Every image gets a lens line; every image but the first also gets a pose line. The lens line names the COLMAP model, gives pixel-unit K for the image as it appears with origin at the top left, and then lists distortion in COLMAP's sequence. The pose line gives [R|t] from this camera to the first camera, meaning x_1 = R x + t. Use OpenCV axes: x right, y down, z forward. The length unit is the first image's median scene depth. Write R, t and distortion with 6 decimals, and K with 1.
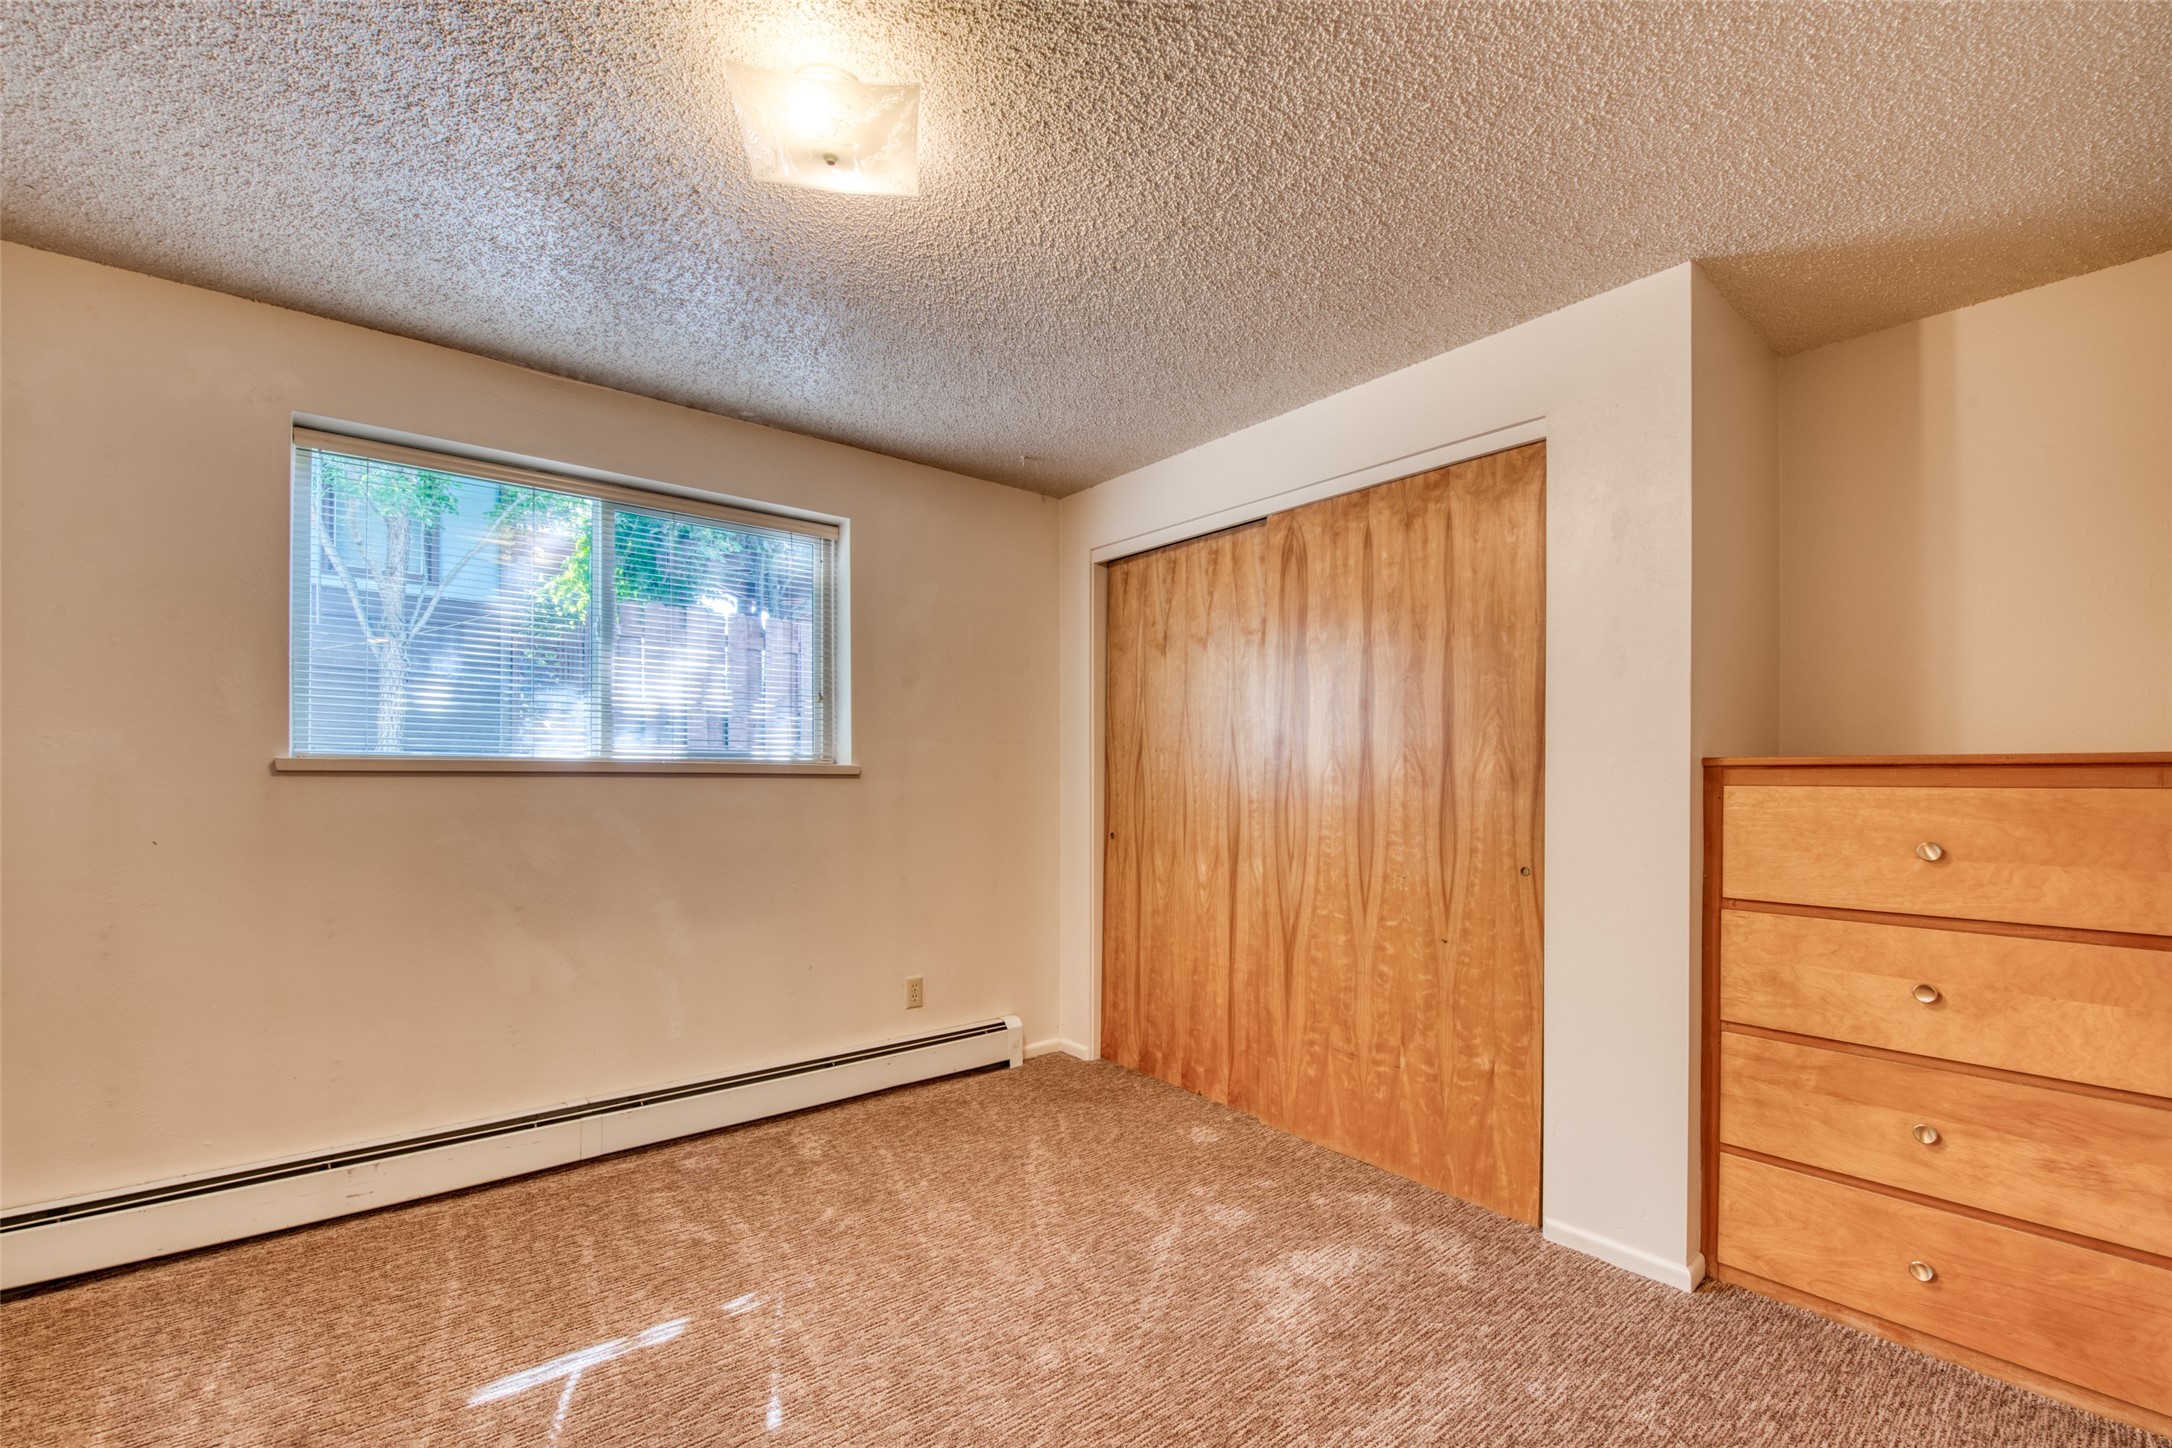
lens RADIAL K [[901.8, 0, 1085.1], [0, 901.8, 781.6], [0, 0, 1]] dist [-0.016210, -0.000644]
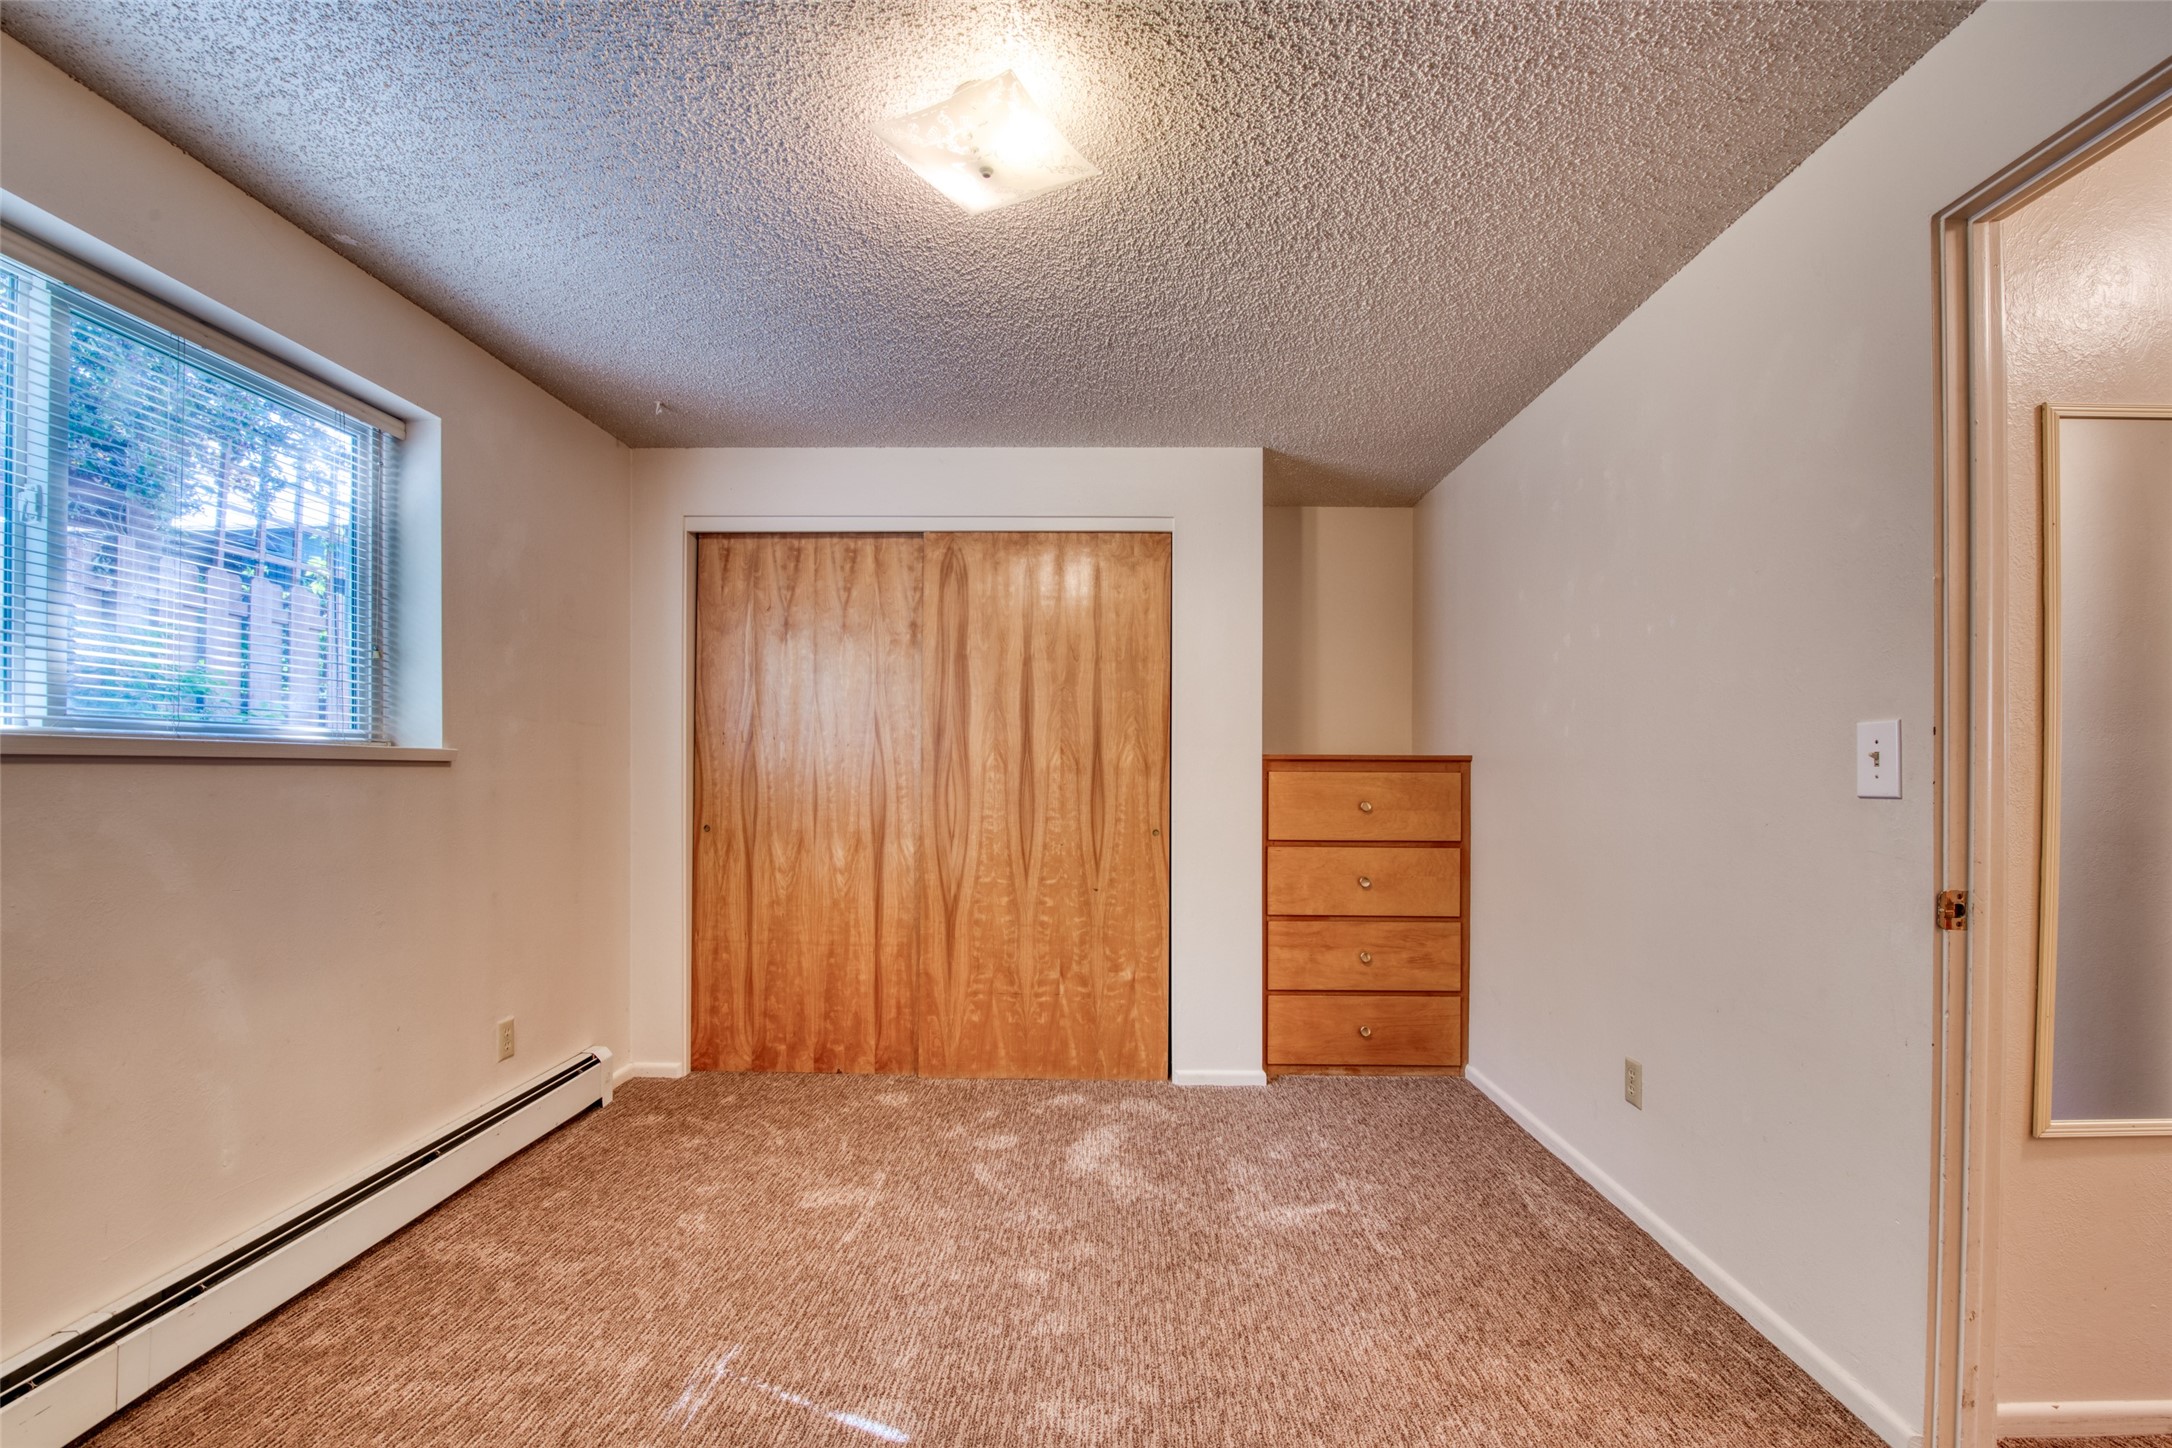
lens RADIAL K [[906.0, 0, 1085.5], [0, 906.0, 765.1], [0, 0, 1]] dist [-0.016211, -0.000645]
pose [[0.648829, 0.001651, 0.760933, -0.555757], [0.001628, 0.999992, -0.003557, -0.001559], [-0.760933, 0.003547, 0.648821, 0.128267]]
